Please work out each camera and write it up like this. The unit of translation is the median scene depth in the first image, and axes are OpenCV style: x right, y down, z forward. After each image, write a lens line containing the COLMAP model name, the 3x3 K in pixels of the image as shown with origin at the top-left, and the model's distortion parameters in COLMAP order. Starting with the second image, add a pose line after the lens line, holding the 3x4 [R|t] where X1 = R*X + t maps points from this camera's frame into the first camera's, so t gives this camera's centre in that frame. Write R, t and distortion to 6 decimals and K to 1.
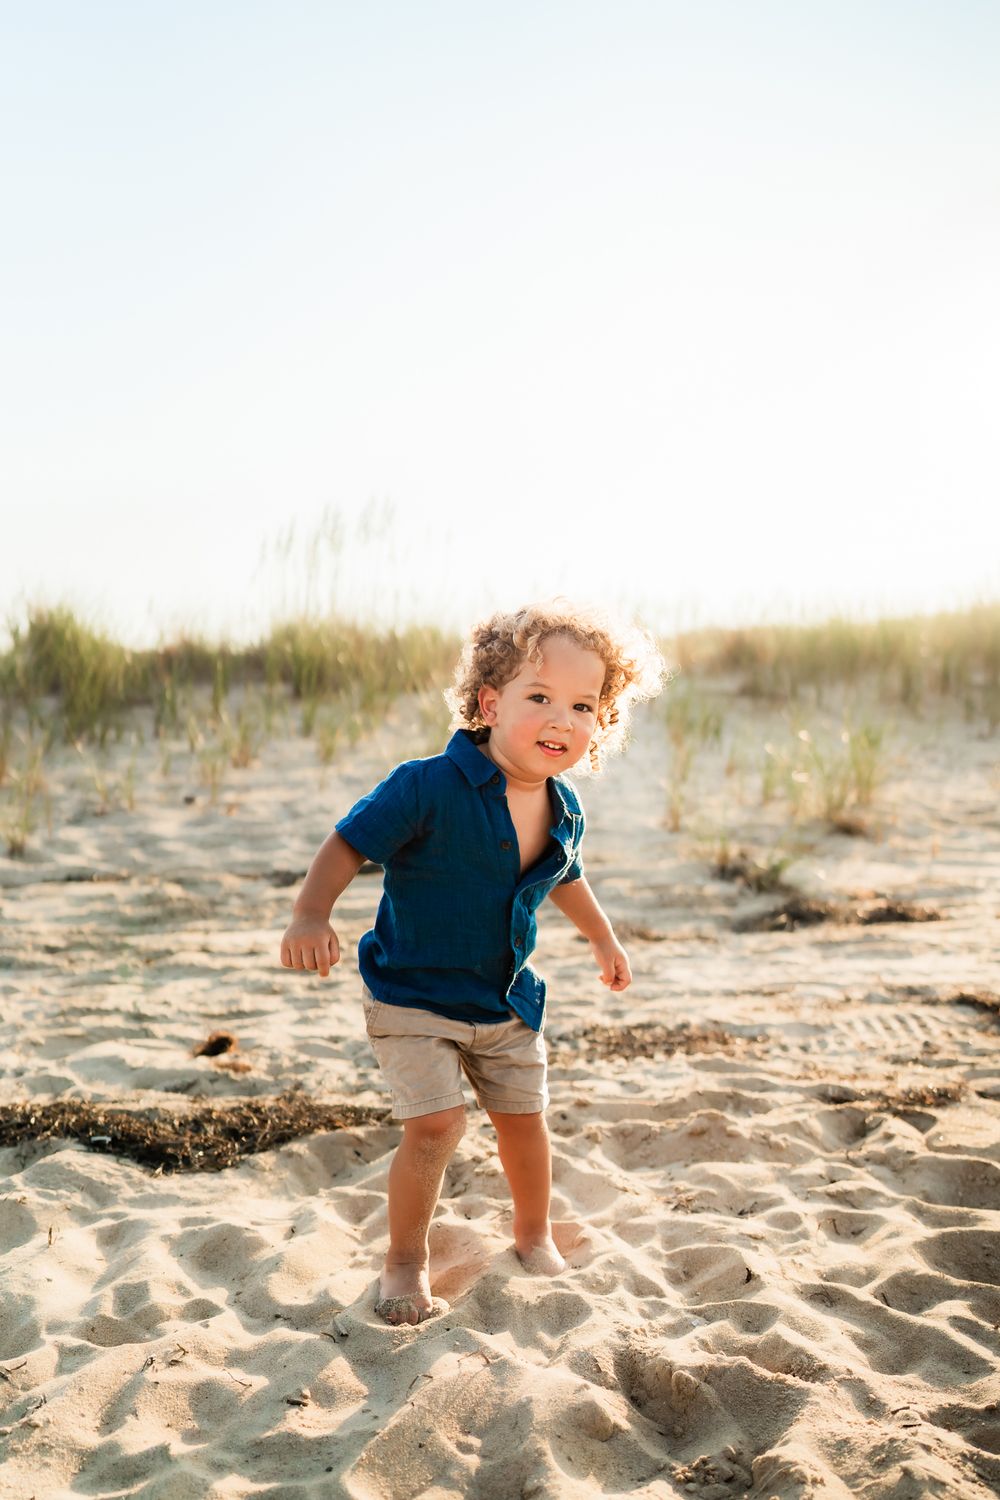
lens RADIAL K [[1440.9, 0, 501.2], [0, 1440.9, 752.5], [0, 0, 1]] dist [-0.042296, 0.163209]
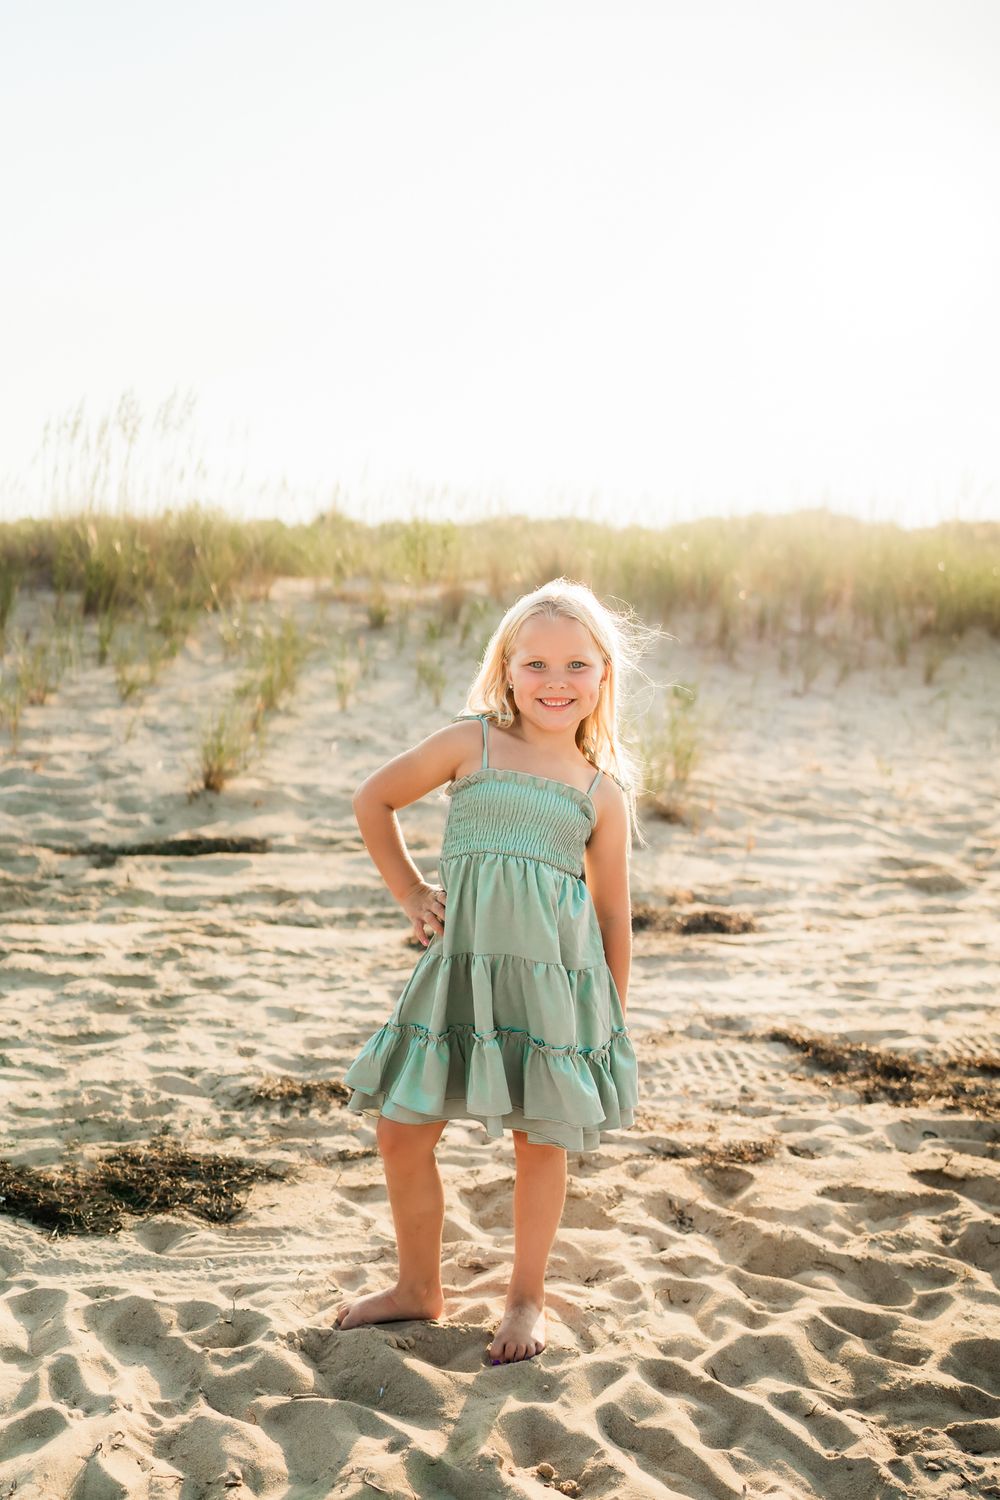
lens RADIAL K [[1578.0, 0, 452.9], [0, 1578.0, 689.2], [0, 0, 1]] dist [-0.041040, 0.156601]
pose [[0.992445, 0.043525, 0.114712, -0.070335], [-0.048246, 0.998085, 0.038705, -0.130512], [-0.112808, -0.043947, 0.992644, -0.140853]]
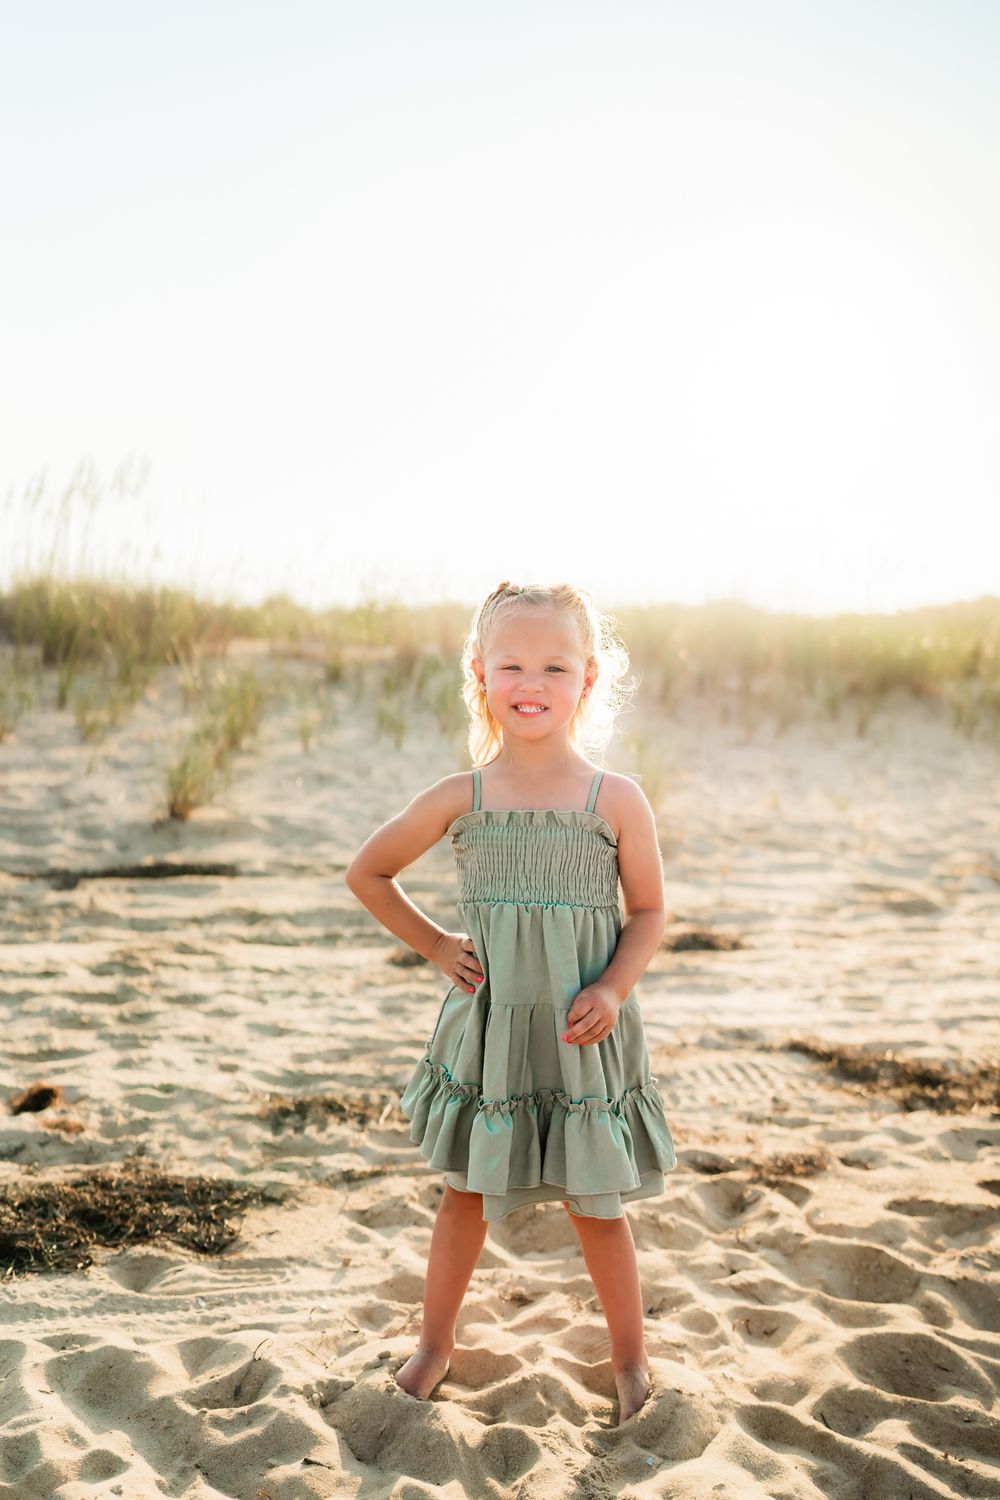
lens RADIAL K [[1443.3, 0, 492.6], [0, 1443.3, 752.6], [0, 0, 1]] dist [-0.039436, 0.158872]
pose [[0.981108, 0.048366, 0.187318, -0.094324], [-0.053122, 0.998379, 0.020453, -0.047690], [-0.186025, -0.030017, 0.982086, 0.053886]]
